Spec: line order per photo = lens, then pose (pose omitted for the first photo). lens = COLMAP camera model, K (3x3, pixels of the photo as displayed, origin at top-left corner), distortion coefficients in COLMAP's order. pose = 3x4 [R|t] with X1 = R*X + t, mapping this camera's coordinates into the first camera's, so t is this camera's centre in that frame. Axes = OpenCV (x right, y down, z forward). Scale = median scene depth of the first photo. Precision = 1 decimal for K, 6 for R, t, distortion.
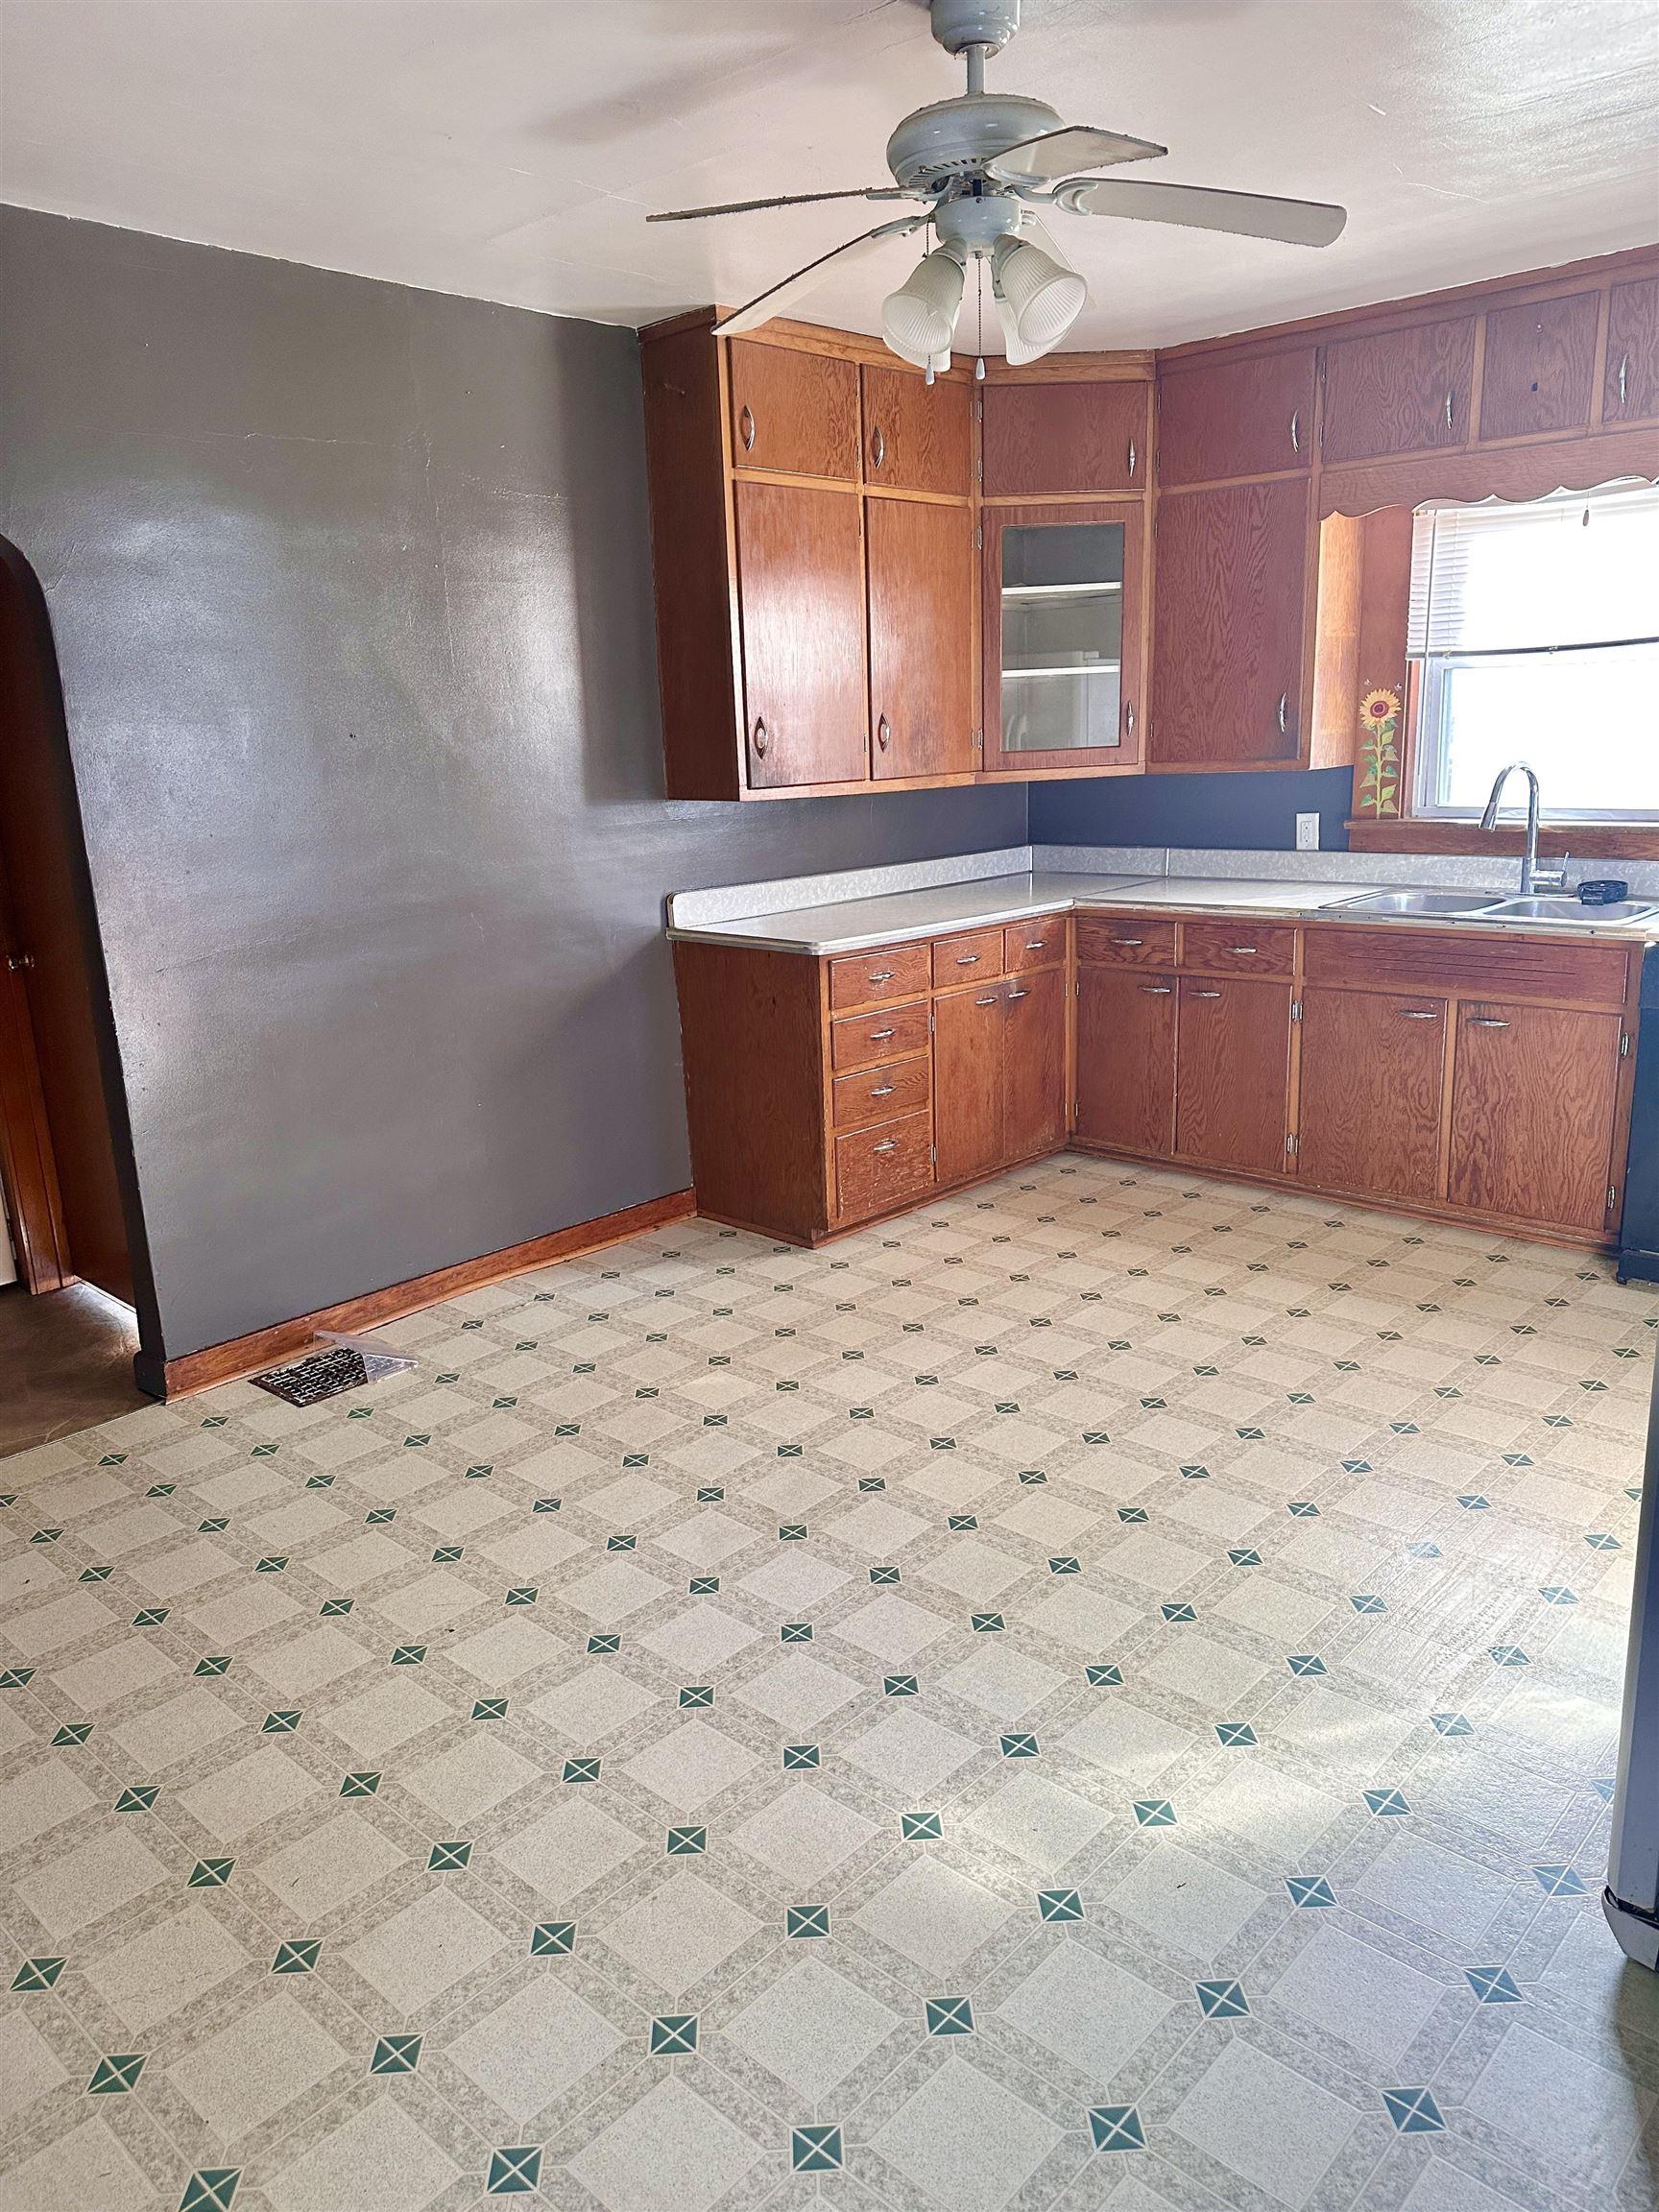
lens RADIAL K [[1564.9, 0, 824.1], [0, 1564.9, 1089.3], [0, 0, 1]] dist [0.184773, -0.309023]
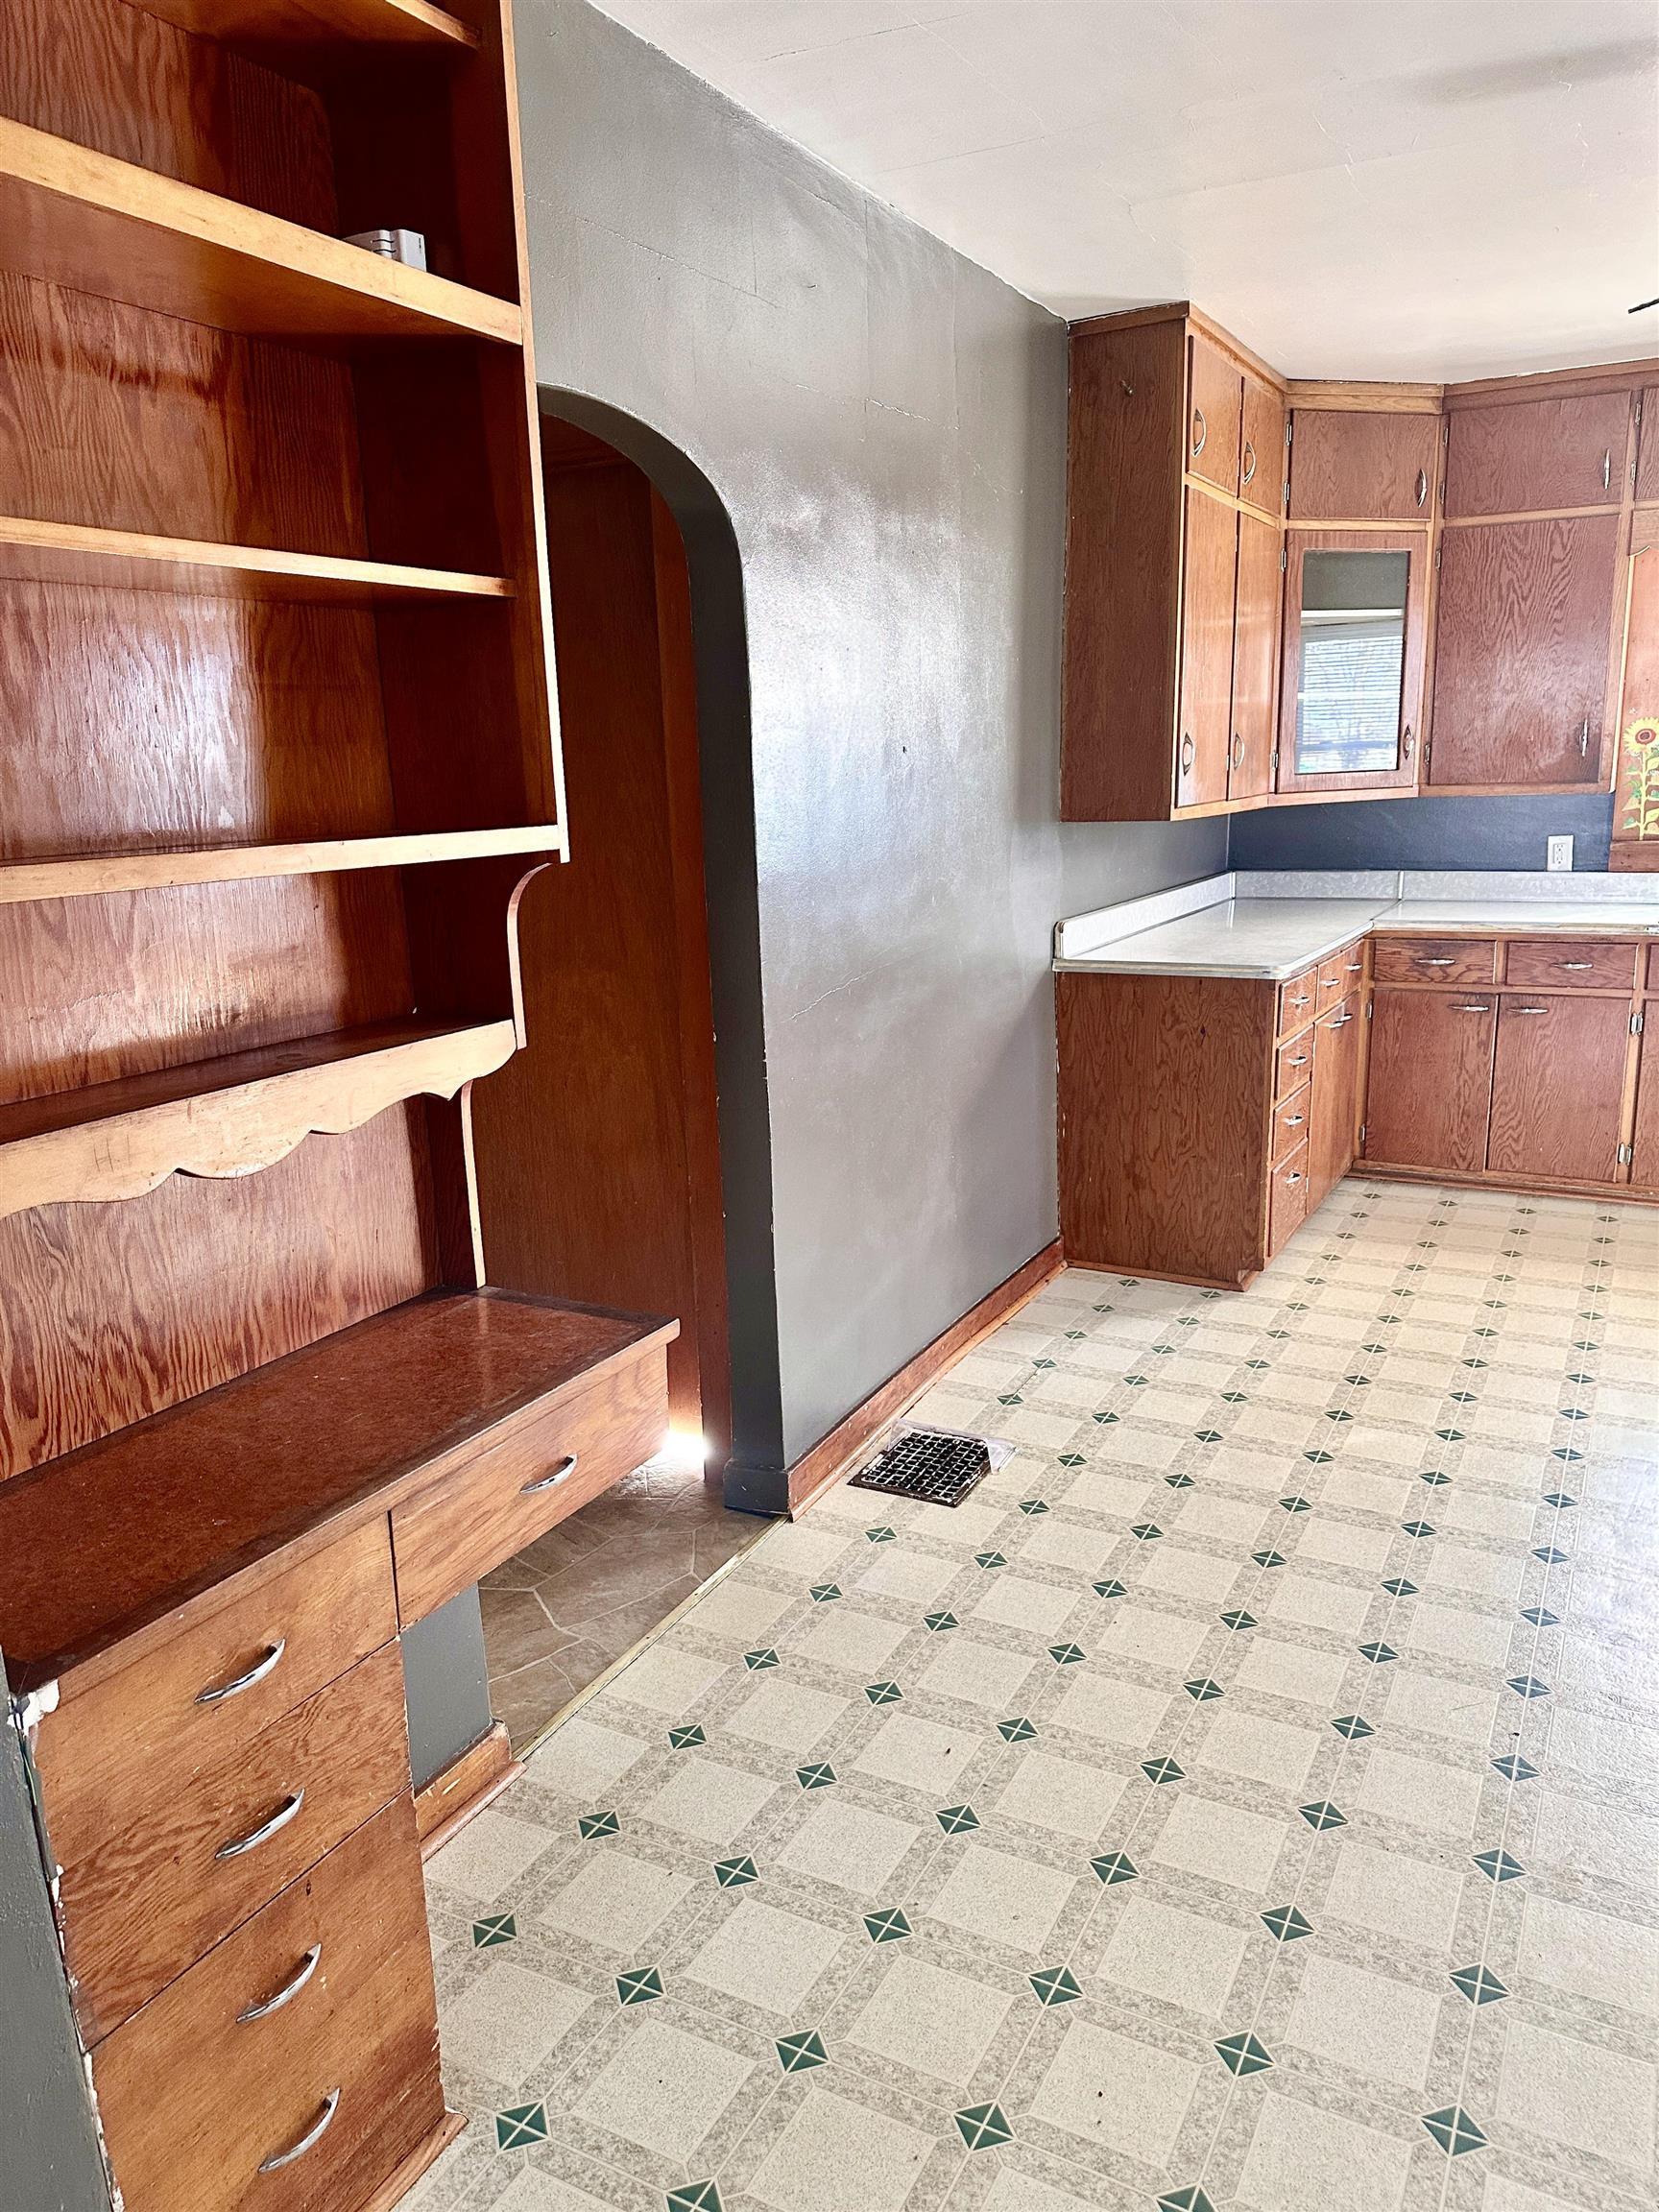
lens RADIAL K [[1564.5, 0, 821.4], [0, 1564.5, 1098.7], [0, 0, 1]] dist [0.091096, -0.115211]
pose [[0.967141, -0.045500, 0.250135, -0.492243], [0.051919, 0.998468, -0.019121, -0.009279], [-0.248882, 0.031480, 0.968022, 0.144972]]
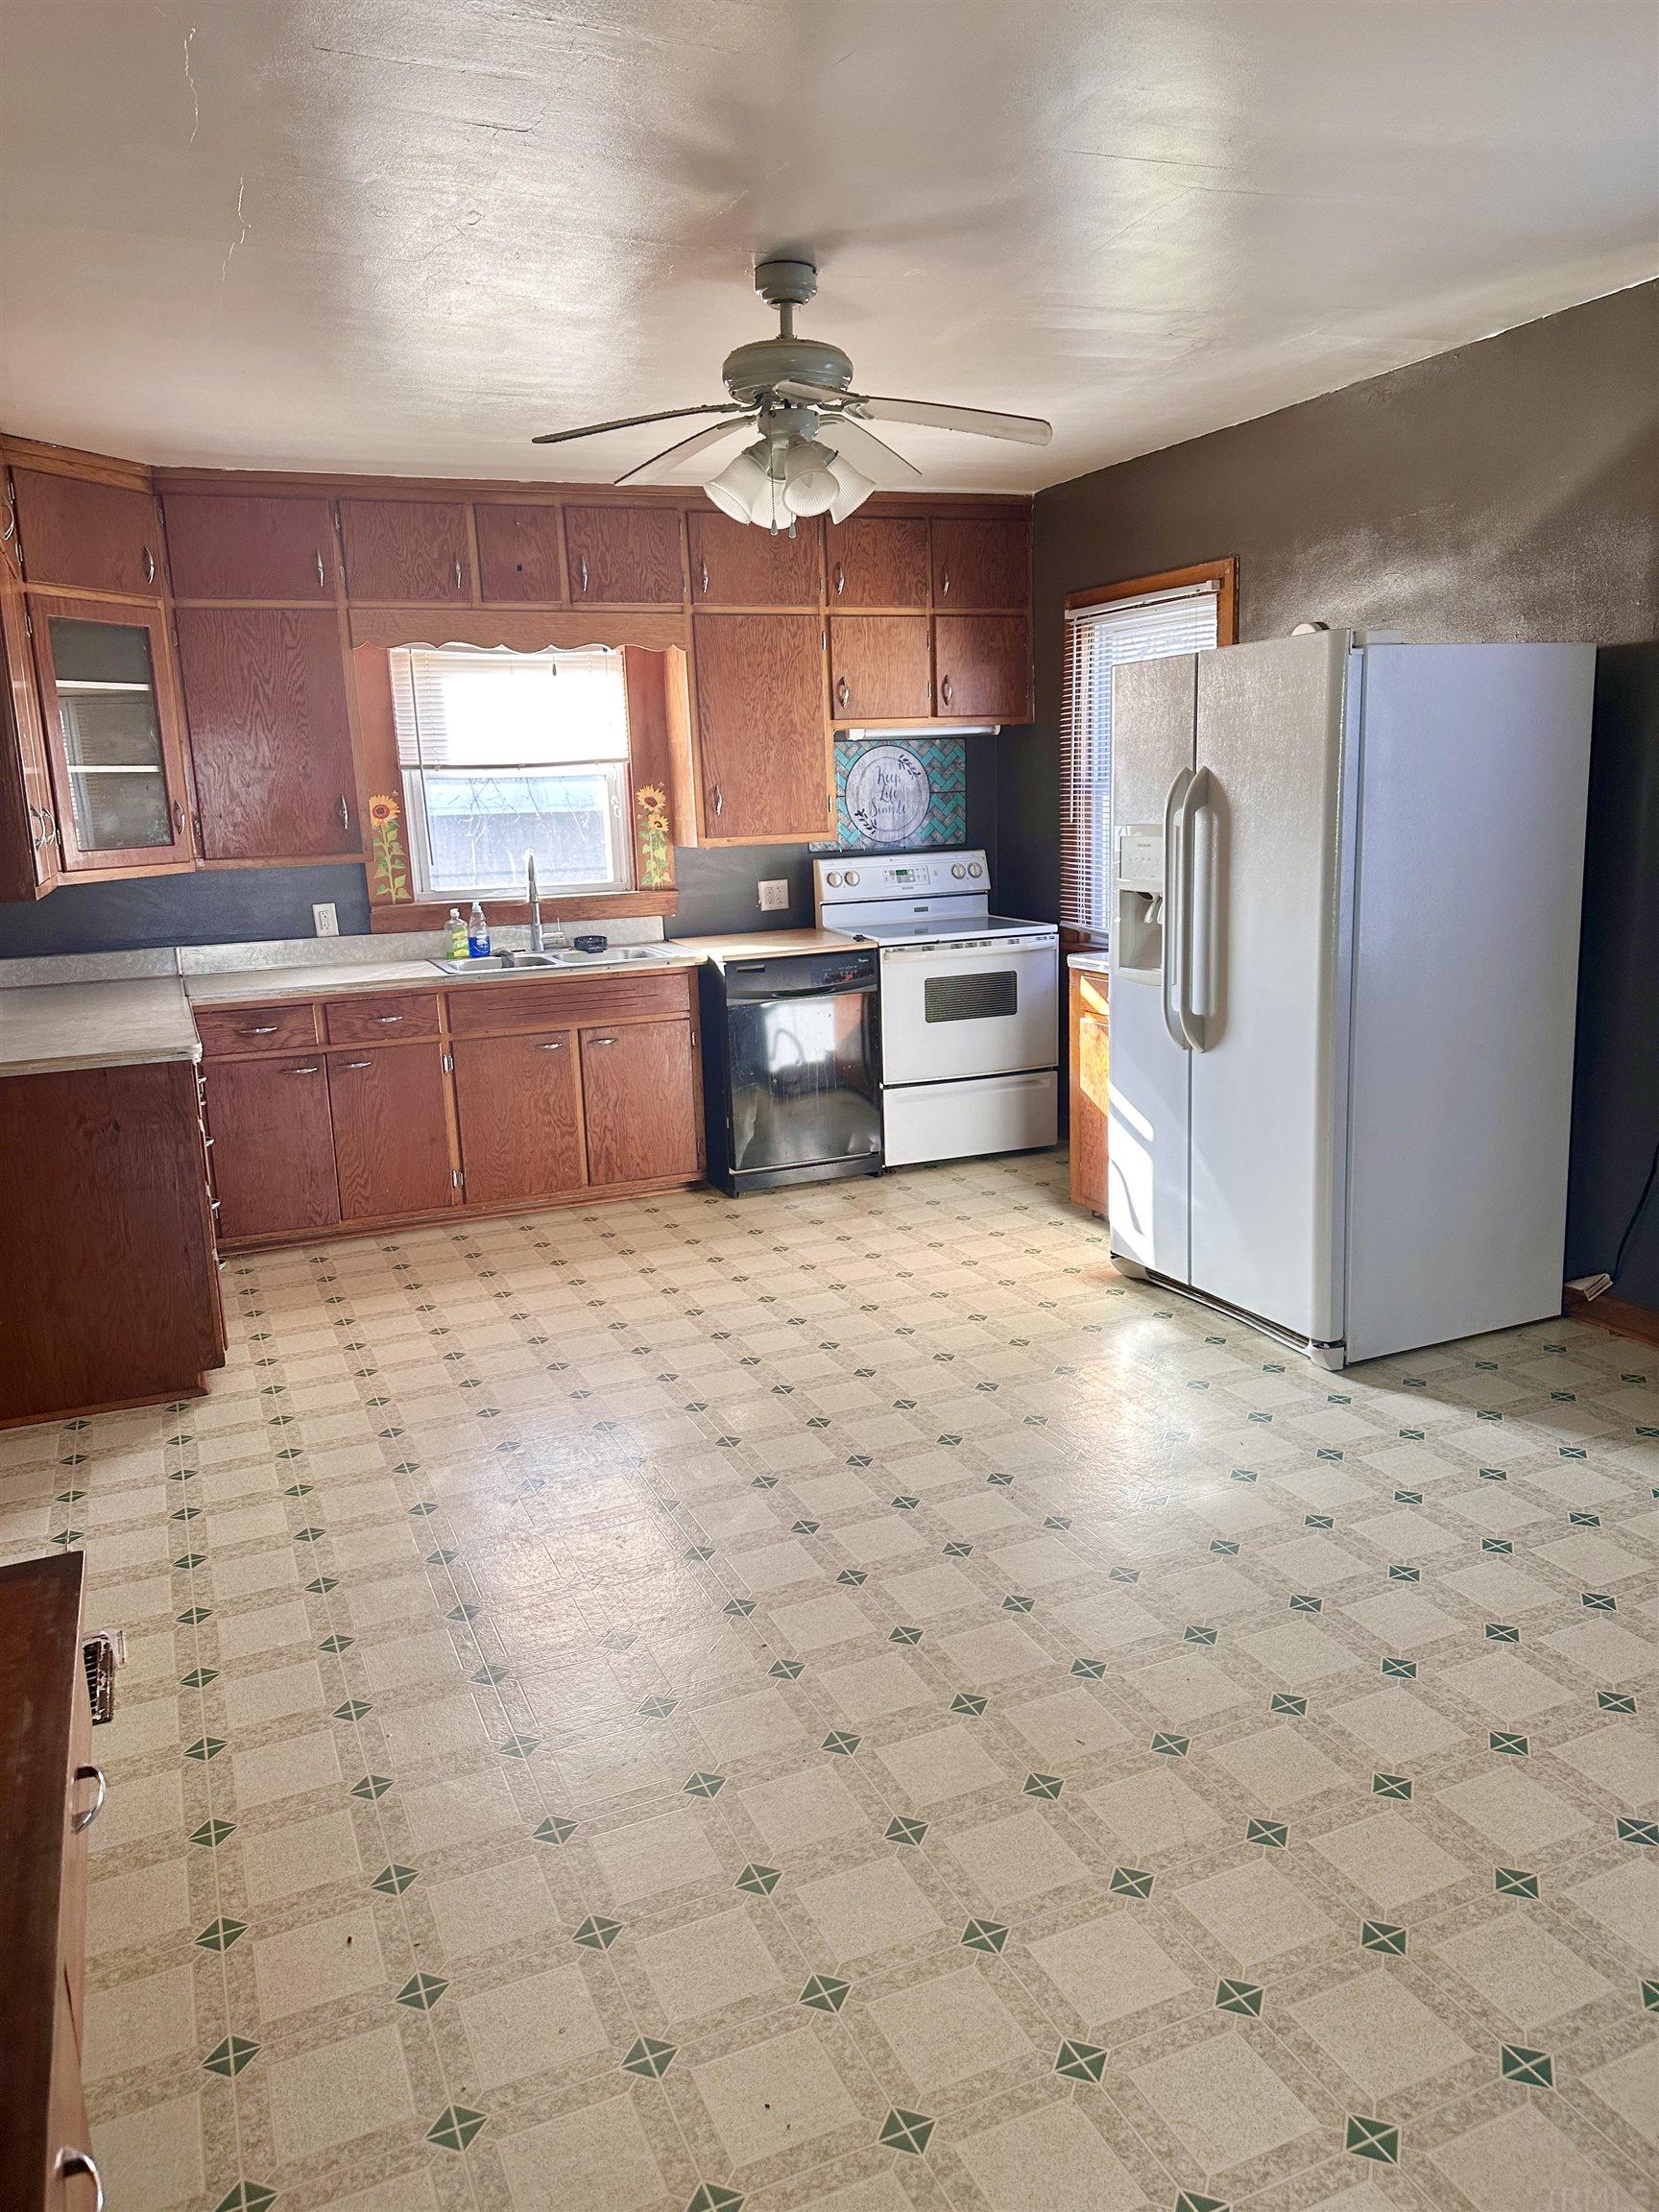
lens RADIAL K [[1544.6, 0, 829.5], [0, 1544.6, 1106.0], [0, 0, 1]] dist [0.095418, -0.136158]
pose [[0.395173, -0.165829, 0.903515, -0.649660], [0.239064, 0.968245, 0.073149, -0.036778], [-0.886954, 0.187091, 0.422268, 0.291202]]
